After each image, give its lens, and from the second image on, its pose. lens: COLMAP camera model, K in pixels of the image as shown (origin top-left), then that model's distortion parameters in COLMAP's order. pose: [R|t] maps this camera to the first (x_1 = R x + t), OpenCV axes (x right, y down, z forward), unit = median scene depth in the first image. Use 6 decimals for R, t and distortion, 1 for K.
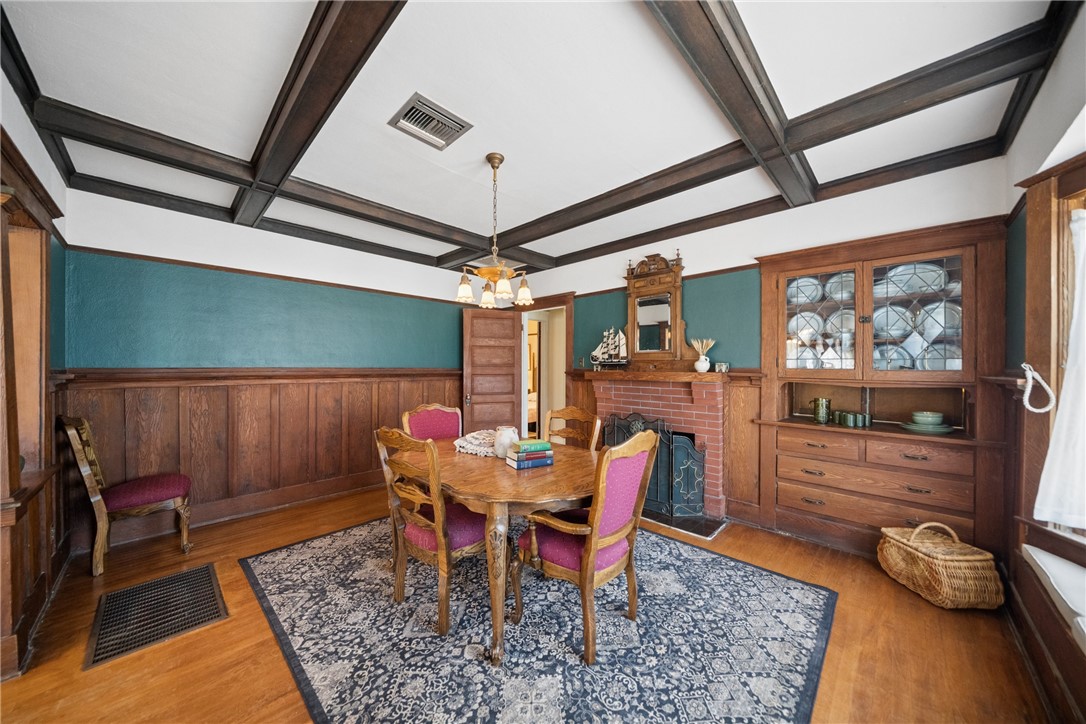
lens RADIAL K [[371.7, 0, 537.6], [0, 371.7, 355.3], [0, 0, 1]] dist [-0.005133, -0.000520]
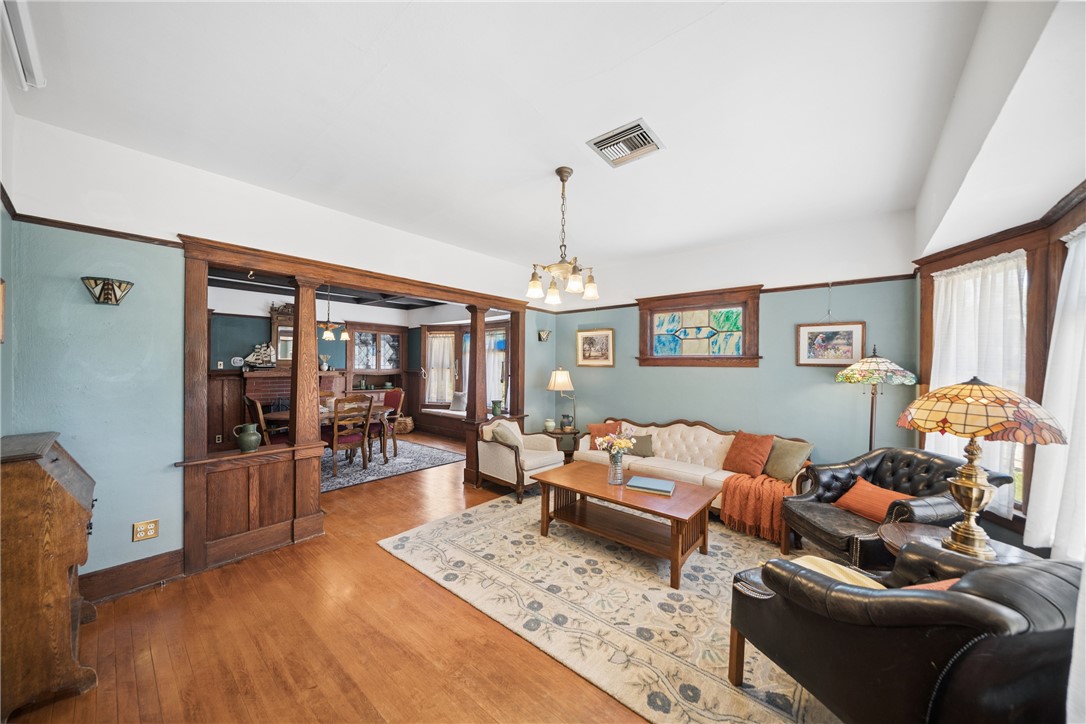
lens RADIAL K [[371.7, 0, 535.4], [0, 371.7, 366.5], [0, 0, 1]] dist [-0.005133, -0.000520]
pose [[-0.061640, -0.003867, 0.998091, -2.977957], [-0.032905, 0.999457, 0.001840, -0.036464], [-0.997556, -0.032729, -0.061734, -0.042332]]
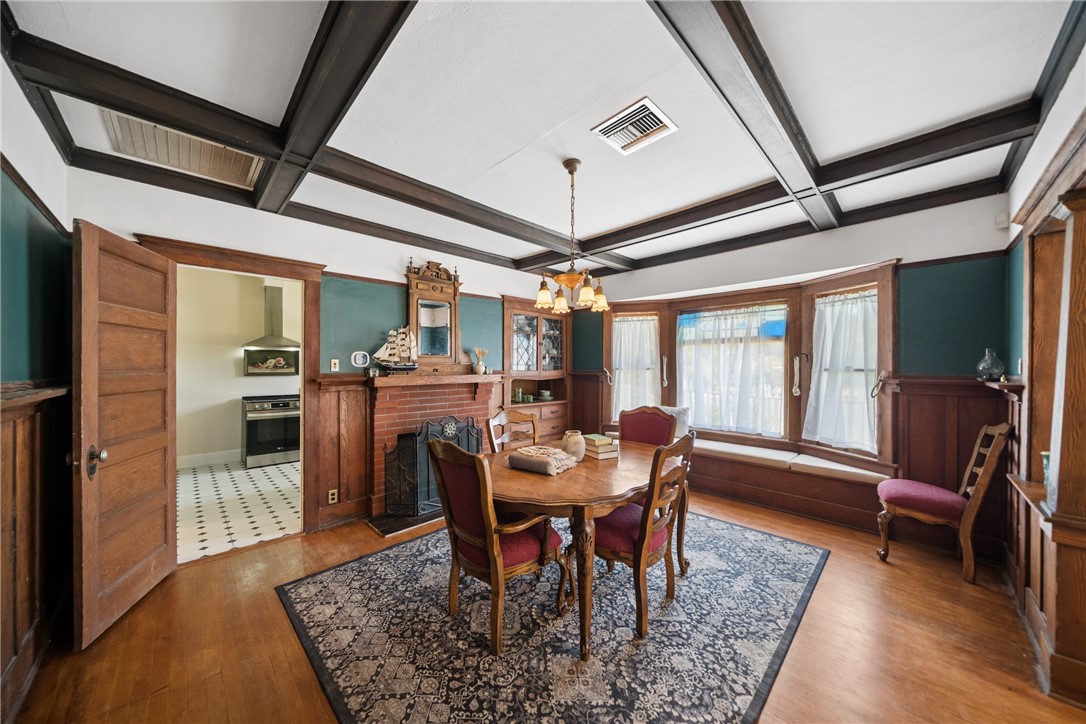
lens RADIAL K [[371.7, 0, 537.5], [0, 371.7, 359.9], [0, 0, 1]] dist [-0.005133, -0.000520]
pose [[0.020974, 0.014400, 0.999676, -1.449573], [-0.029214, 0.999478, -0.013784, 0.015465], [-0.999353, -0.028915, 0.021384, 1.408723]]
